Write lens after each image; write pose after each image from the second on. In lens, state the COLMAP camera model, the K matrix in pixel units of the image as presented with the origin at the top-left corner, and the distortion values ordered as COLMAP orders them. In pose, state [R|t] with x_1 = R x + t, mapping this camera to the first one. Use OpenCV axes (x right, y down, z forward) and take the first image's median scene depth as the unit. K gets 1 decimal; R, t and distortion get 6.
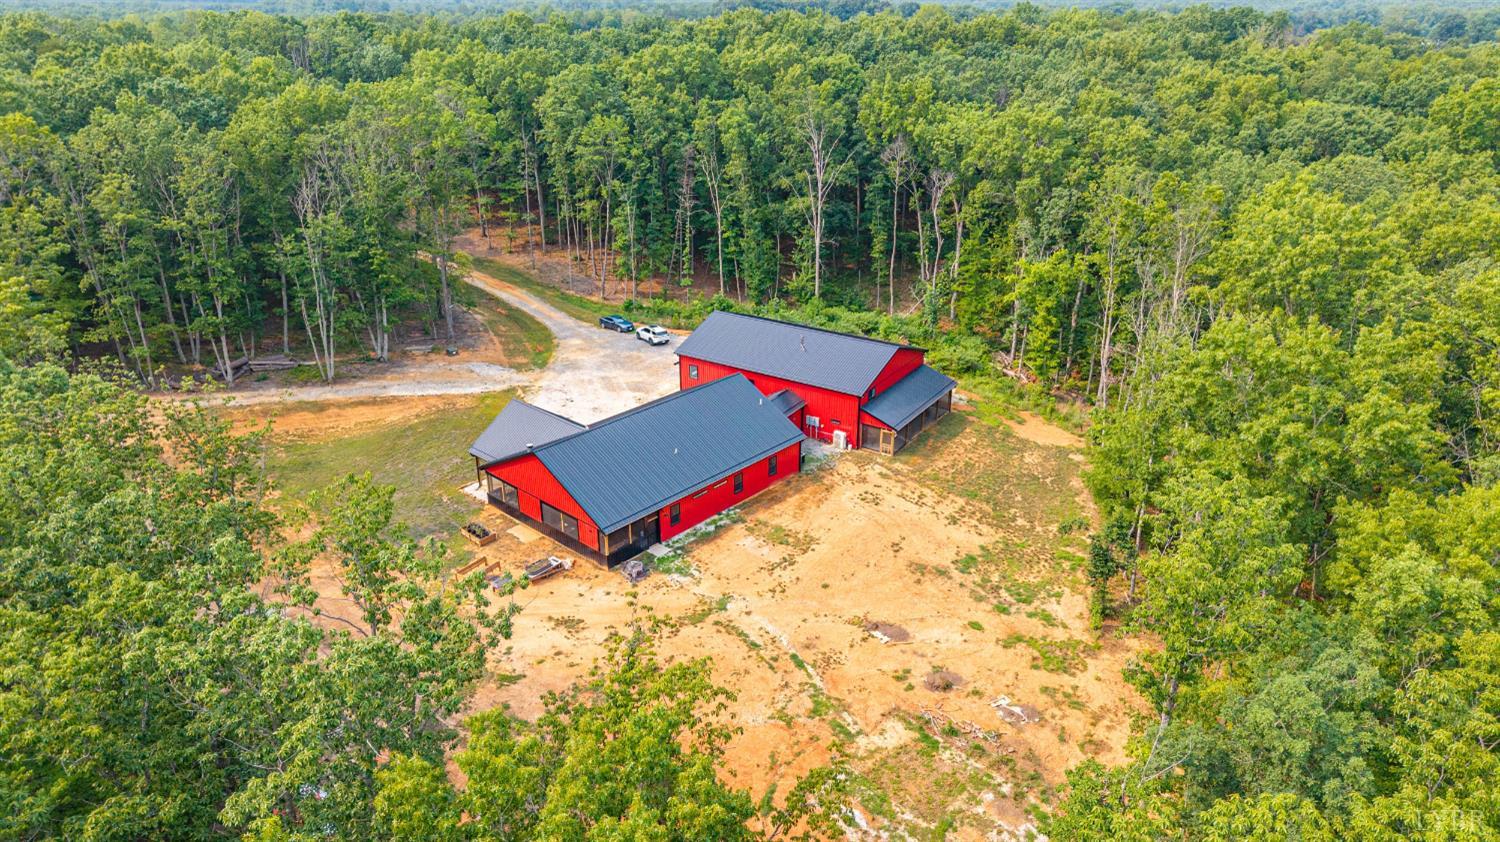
lens RADIAL K [[1012.8, 0, 748.3], [0, 1012.8, 431.5], [0, 0, 1]] dist [-0.003170, -0.003593]
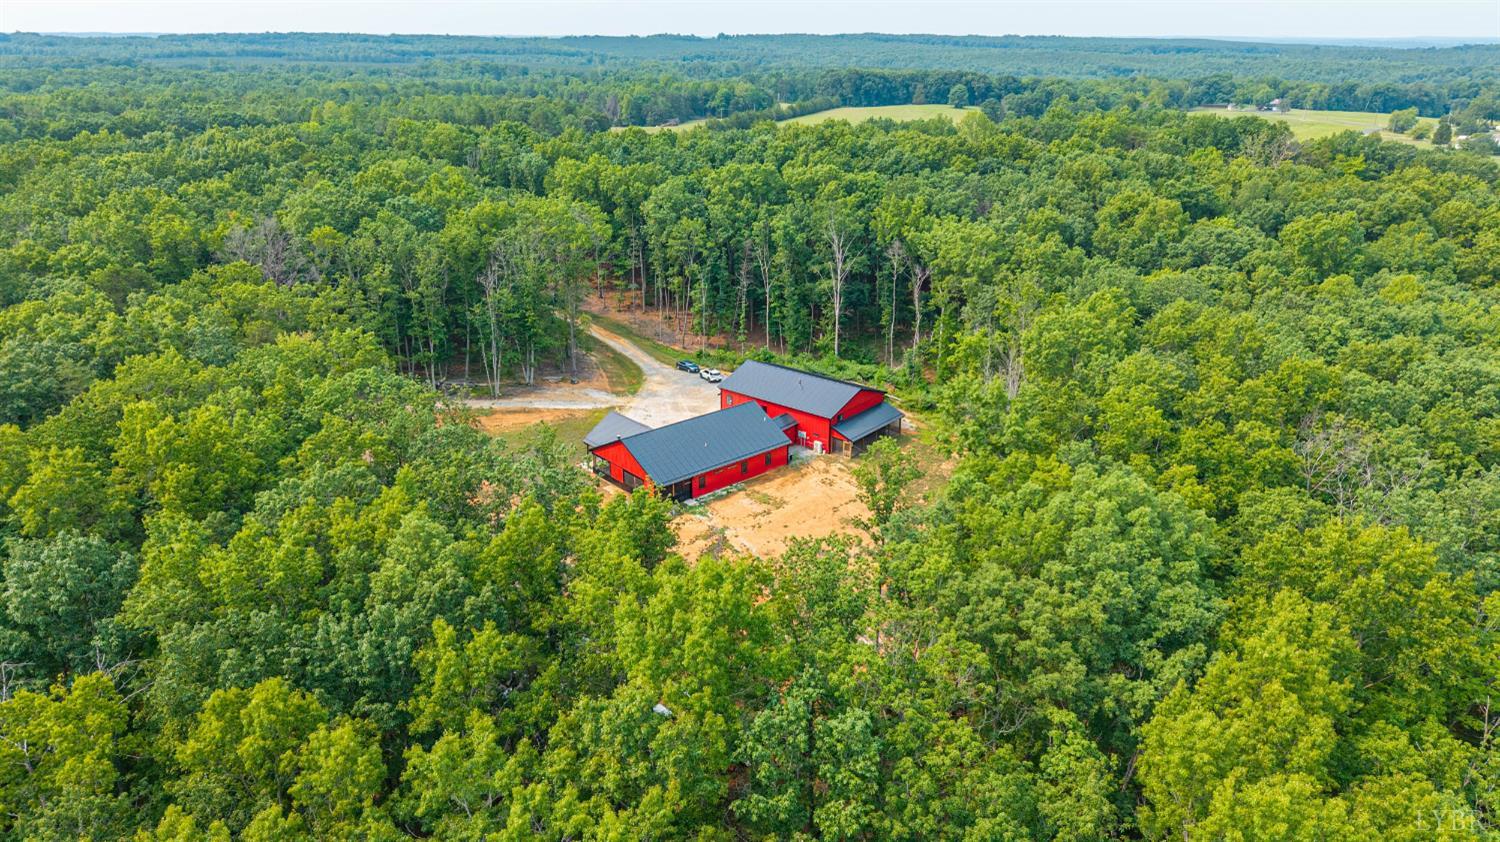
lens RADIAL K [[1012.8, 0, 748.3], [0, 1012.8, 431.5], [0, 0, 1]] dist [-0.003170, -0.003593]
pose [[0.993540, 0.044337, -0.104464, 0.098989], [-0.048878, 0.997950, -0.041316, 0.036468], [0.102418, 0.046155, 0.993670, -0.371552]]
